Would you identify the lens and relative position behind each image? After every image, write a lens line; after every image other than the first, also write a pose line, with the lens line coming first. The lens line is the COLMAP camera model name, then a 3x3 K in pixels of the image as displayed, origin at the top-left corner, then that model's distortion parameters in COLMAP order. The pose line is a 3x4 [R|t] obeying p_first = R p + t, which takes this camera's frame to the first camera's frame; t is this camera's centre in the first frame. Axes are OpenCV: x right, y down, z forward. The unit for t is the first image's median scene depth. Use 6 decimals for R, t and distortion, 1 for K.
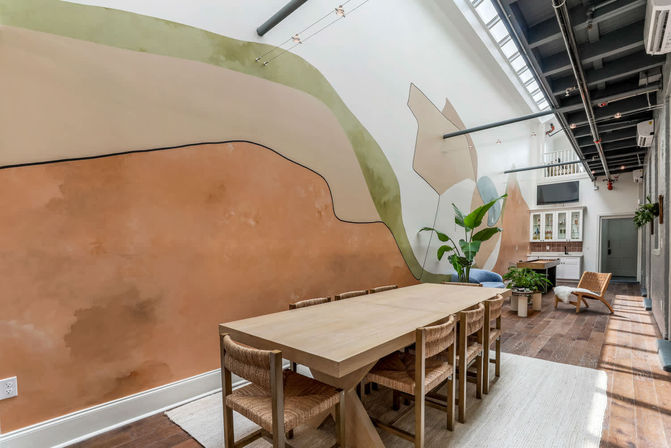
lens RADIAL K [[321.0, 0, 338.3], [0, 321.0, 255.4], [0, 0, 1]] dist [0.006365, 0.000983]
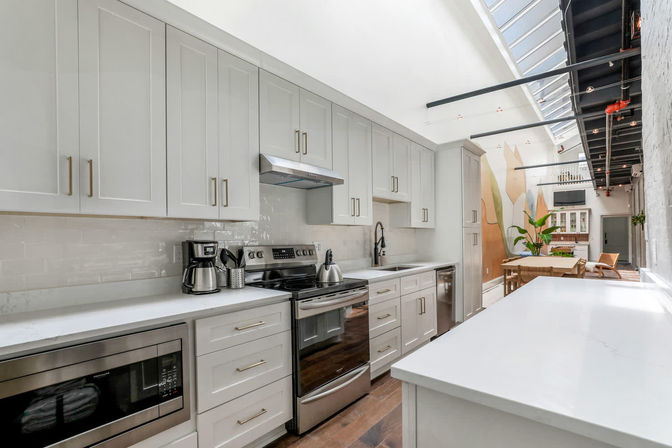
lens RADIAL K [[321.5, 0, 337.9], [0, 321.5, 235.7], [0, 0, 1]] dist [0.006365, 0.000983]
pose [[0.999350, 0.007546, 0.035256, -0.349781], [-0.006583, 0.999604, -0.027347, 0.008761], [-0.035448, 0.027097, 0.999004, -0.326152]]
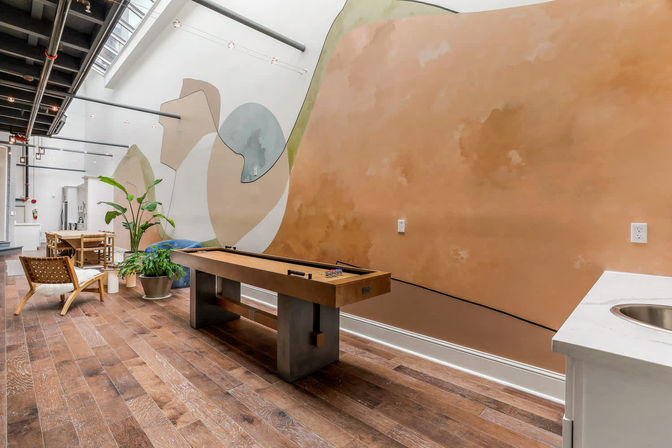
lens RADIAL K [[321.5, 0, 336.7], [0, 321.5, 222.2], [0, 0, 1]] dist [0.006365, 0.000983]
pose [[-0.032295, 0.022018, -0.999236, 1.684450], [-0.024293, 0.999445, 0.022807, -0.053063], [0.999183, 0.025011, -0.031742, 1.866123]]
